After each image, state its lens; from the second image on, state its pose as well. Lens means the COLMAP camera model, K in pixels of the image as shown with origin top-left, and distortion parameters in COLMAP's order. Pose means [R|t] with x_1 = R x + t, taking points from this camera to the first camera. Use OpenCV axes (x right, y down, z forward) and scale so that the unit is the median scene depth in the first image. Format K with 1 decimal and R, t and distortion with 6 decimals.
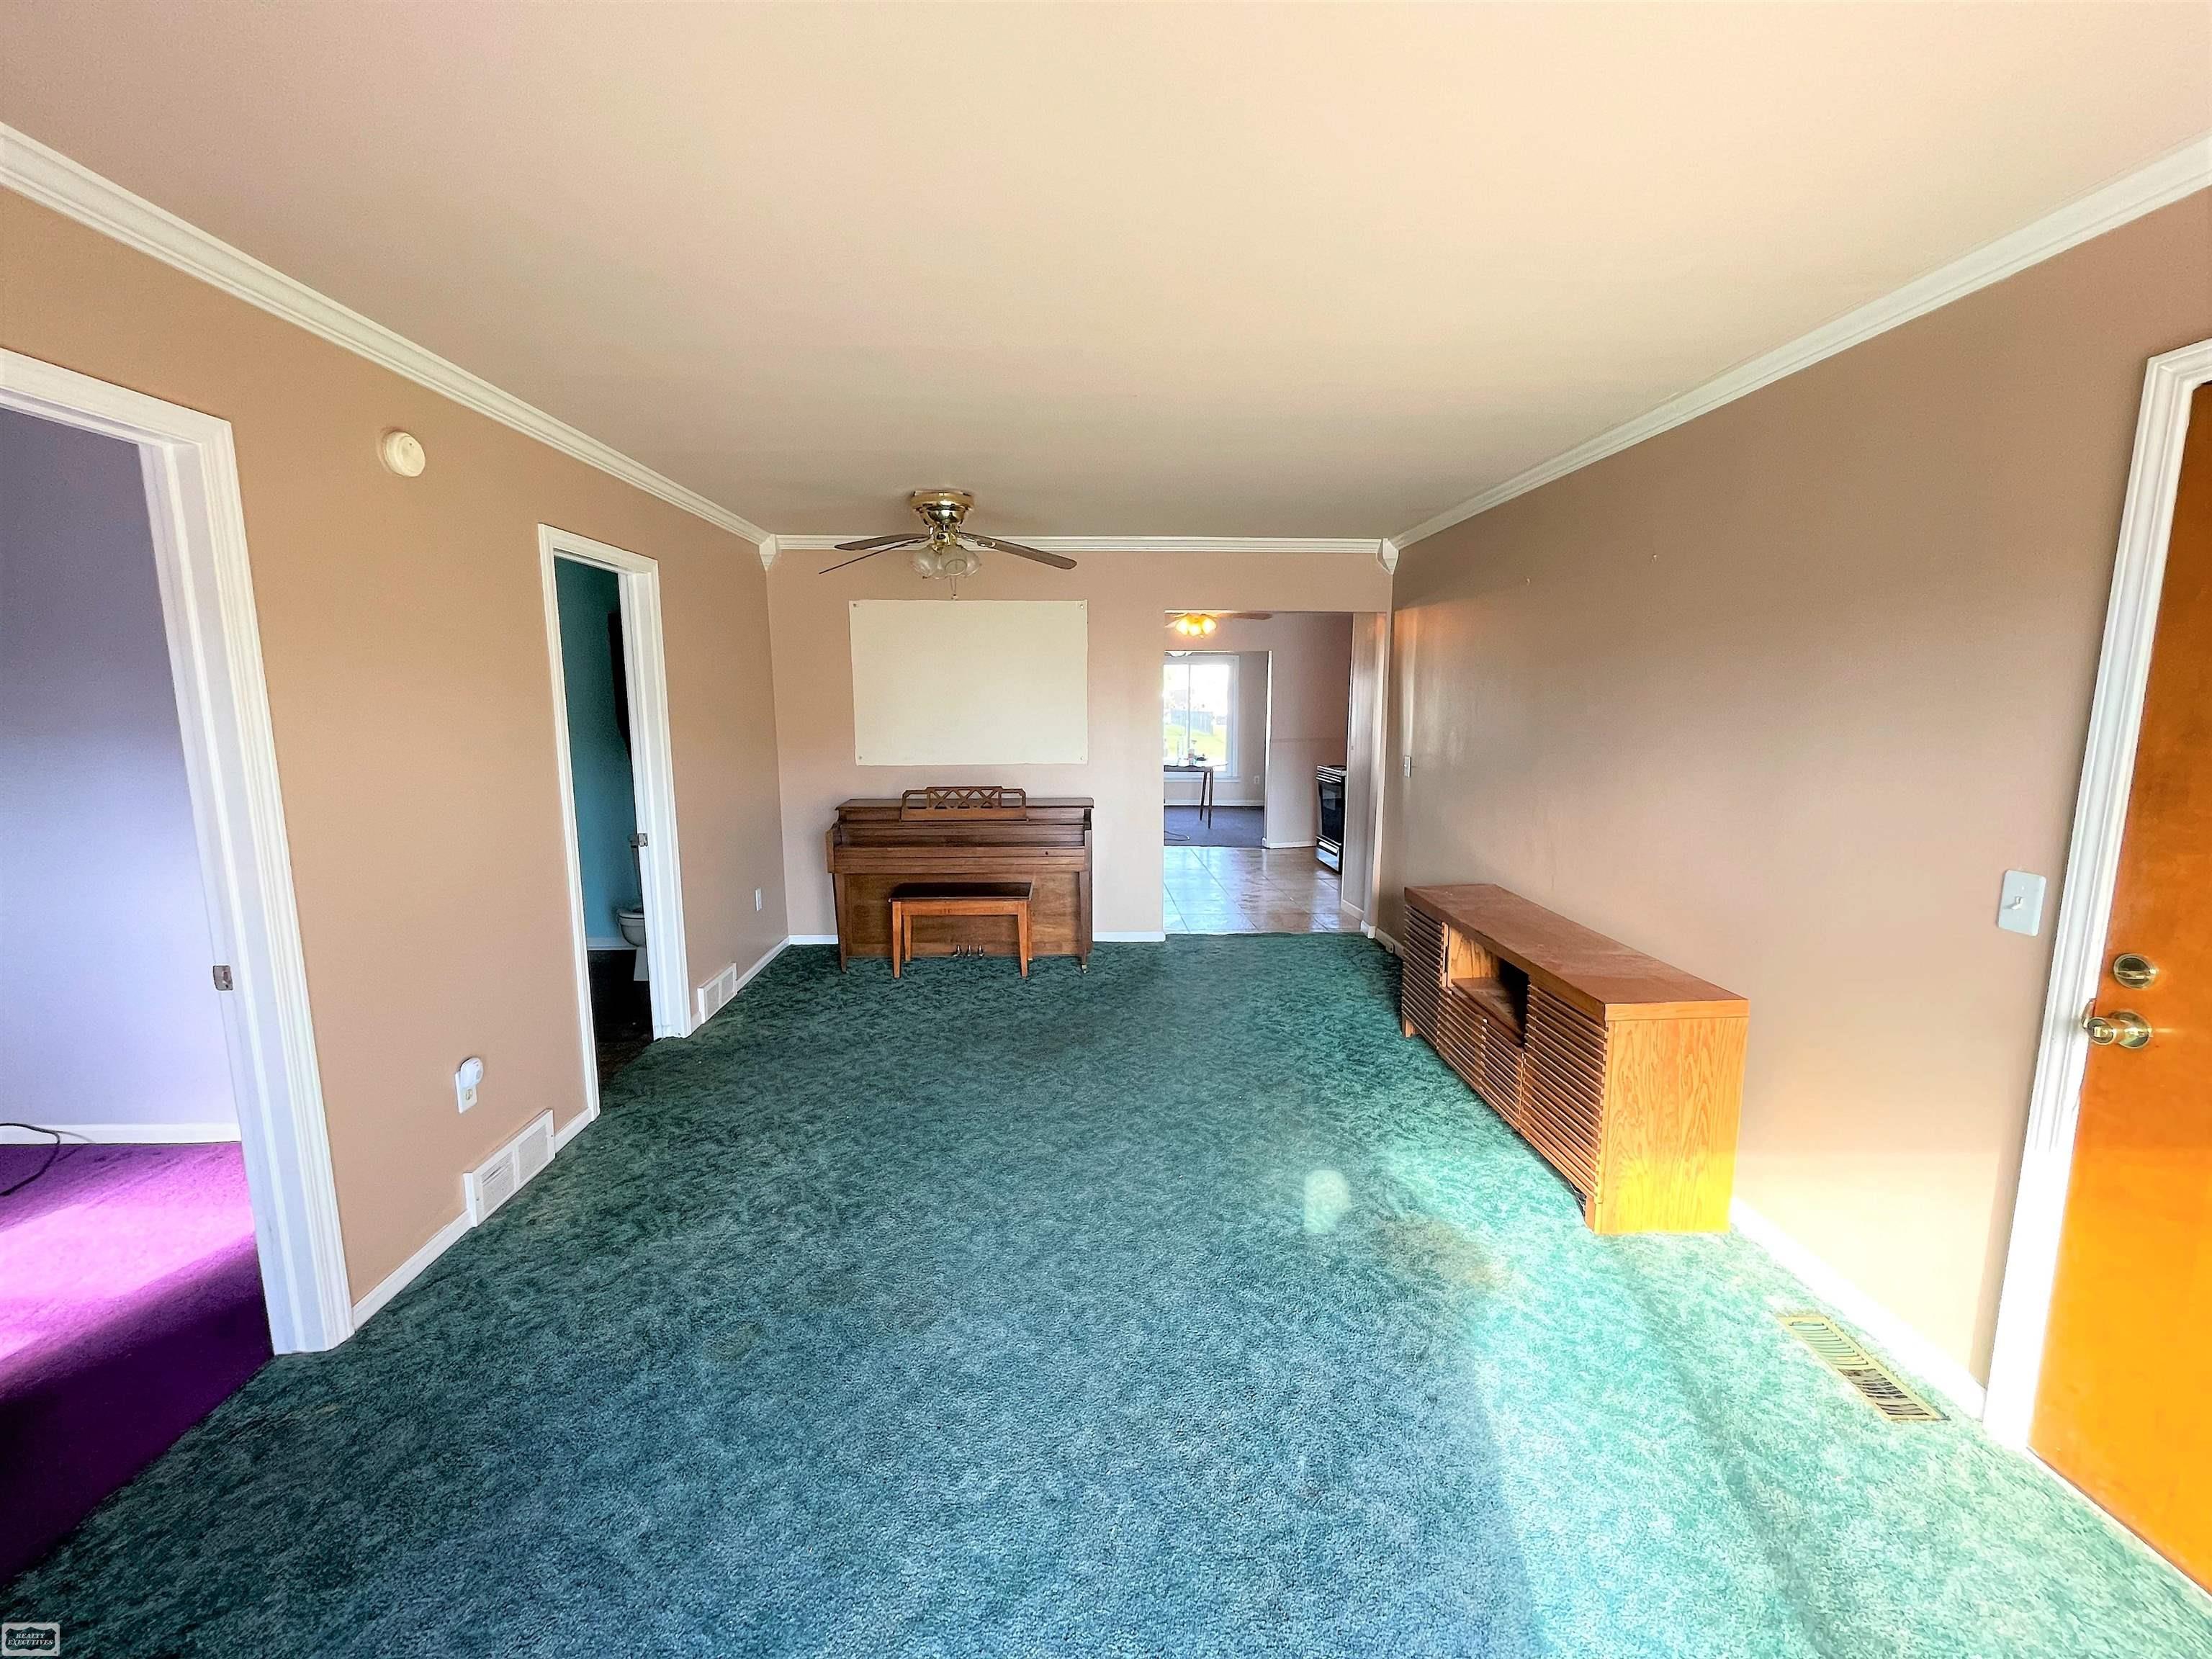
lens RADIAL K [[891.5, 0, 1104.5], [0, 891.5, 828.7], [0, 0, 1]] dist [0.009927, -0.000178]
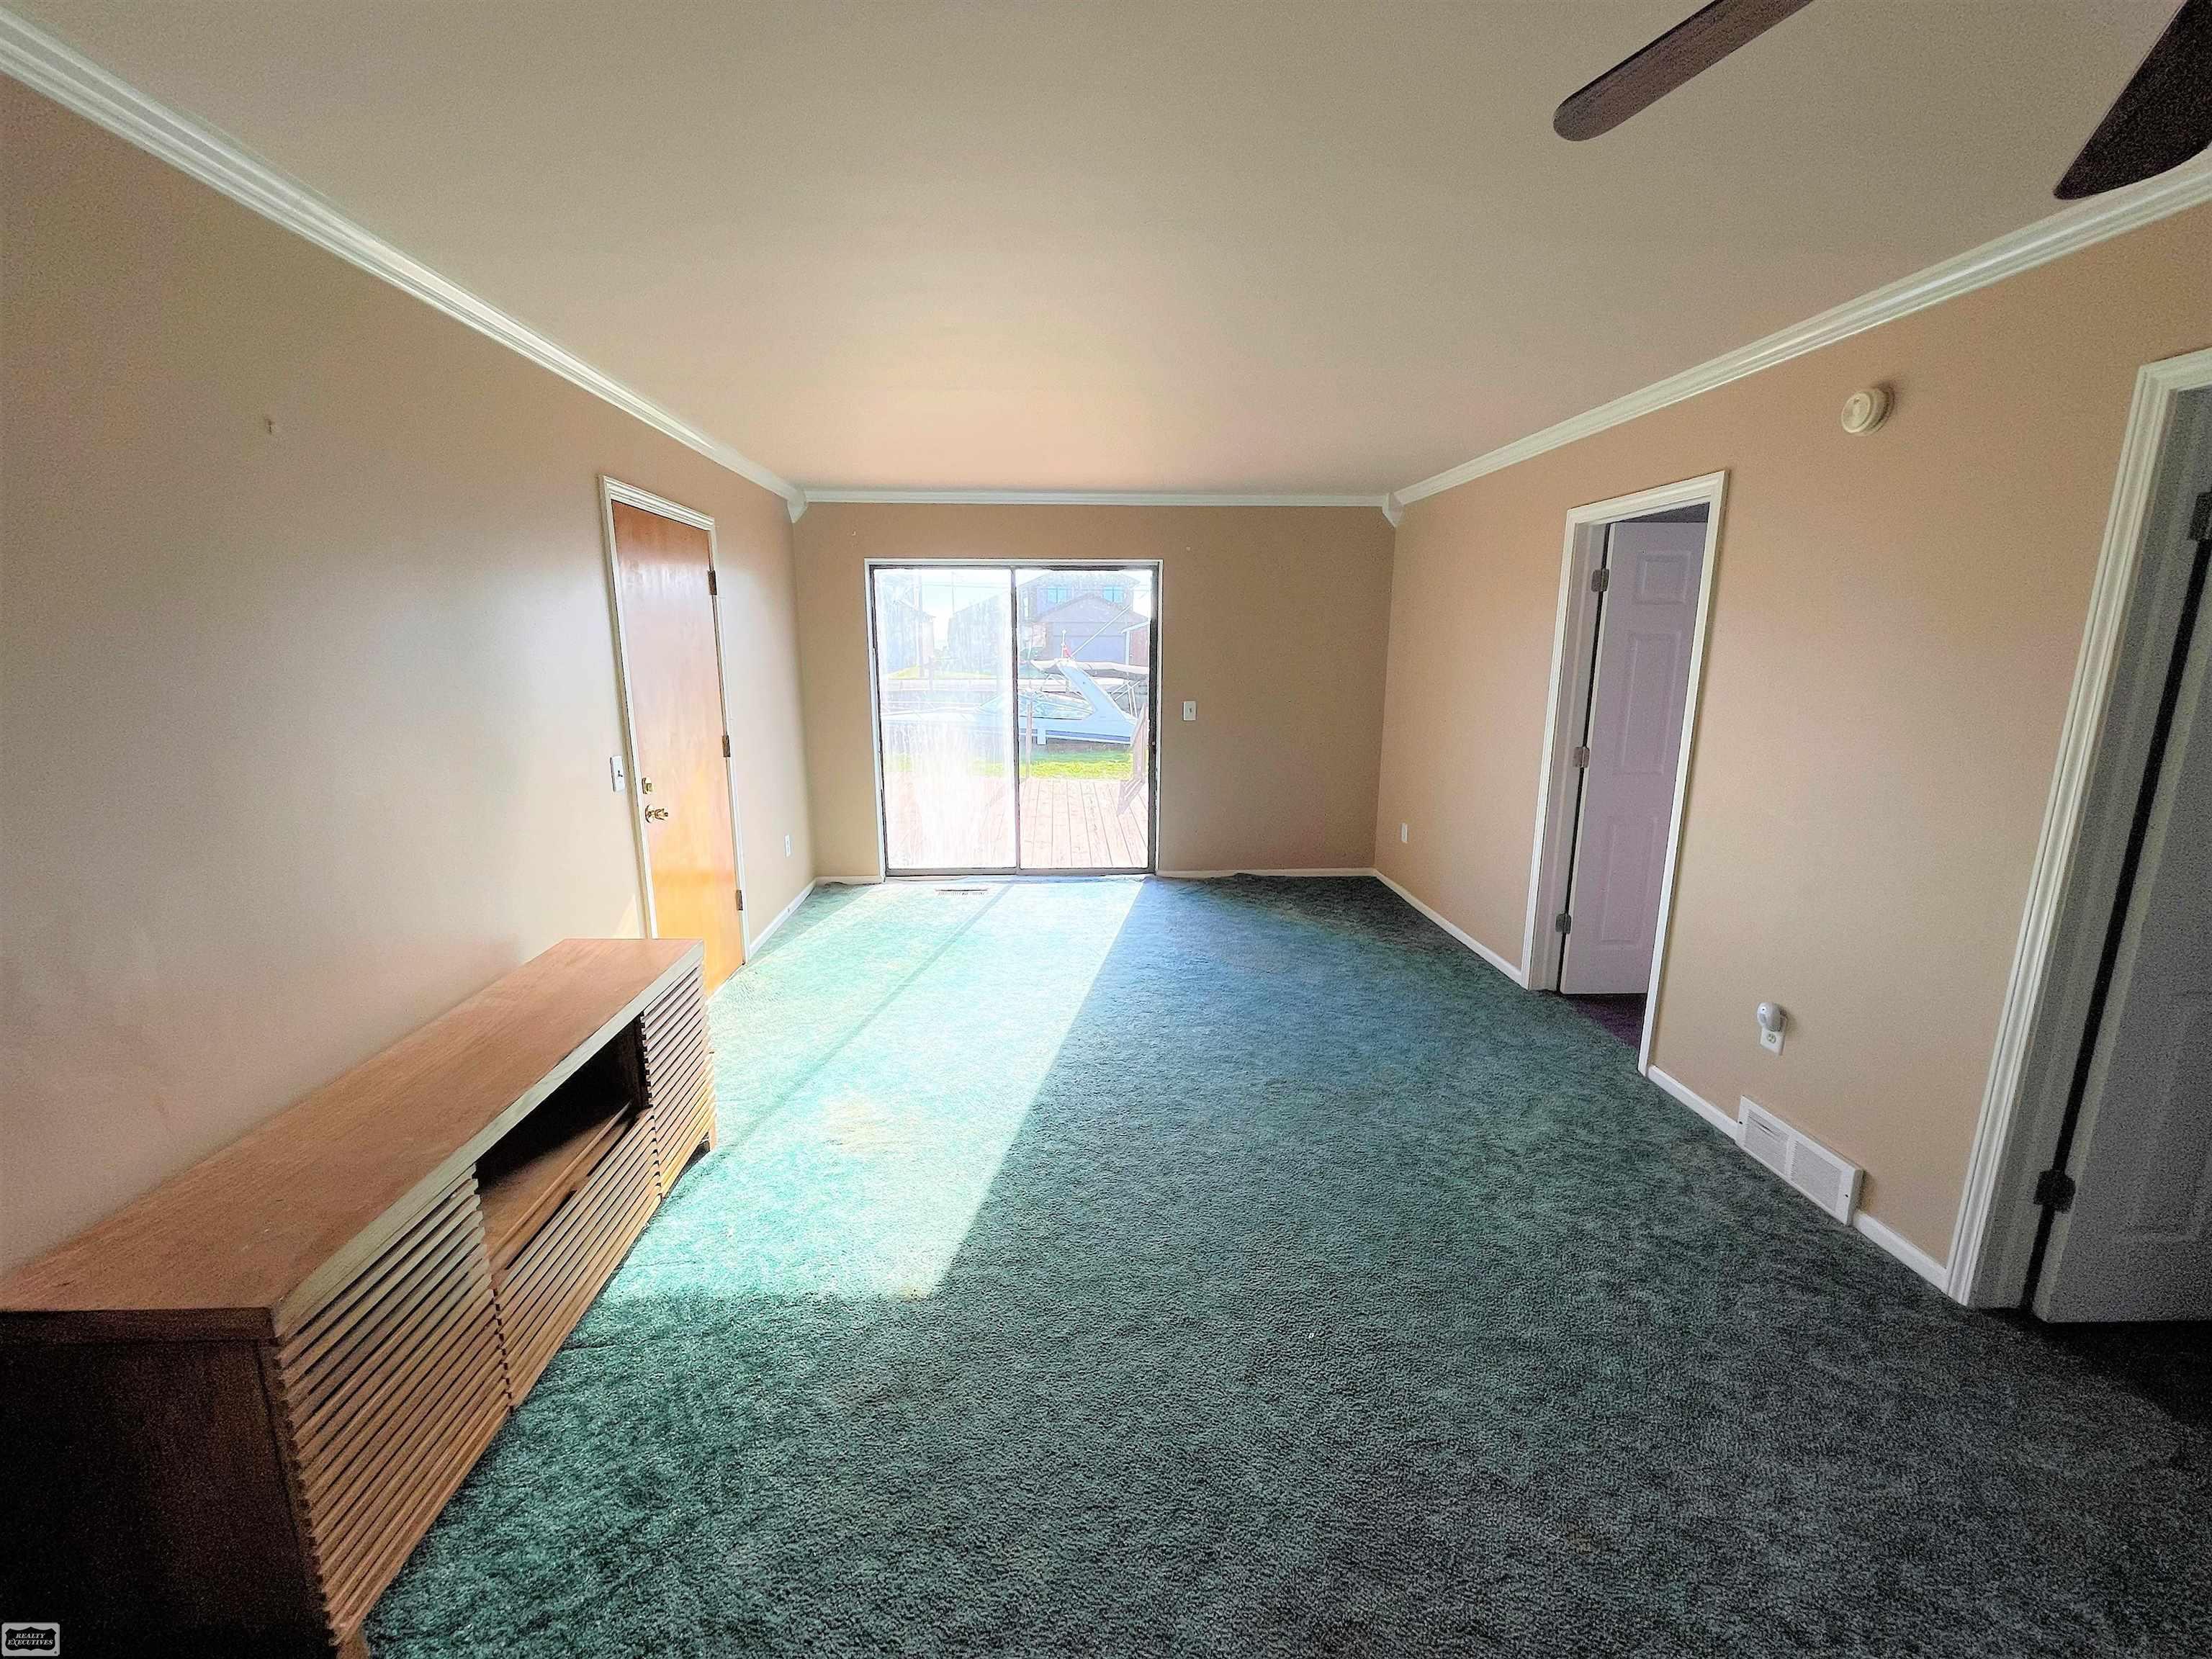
lens RADIAL K [[891.5, 0, 1099.8], [0, 891.5, 824.2], [0, 0, 1]] dist [0.009927, -0.000178]
pose [[-0.999877, 0.009828, -0.012209, 0.078490], [0.005114, 0.940922, 0.338584, -0.277545], [0.014816, 0.338480, -0.940857, 1.773108]]
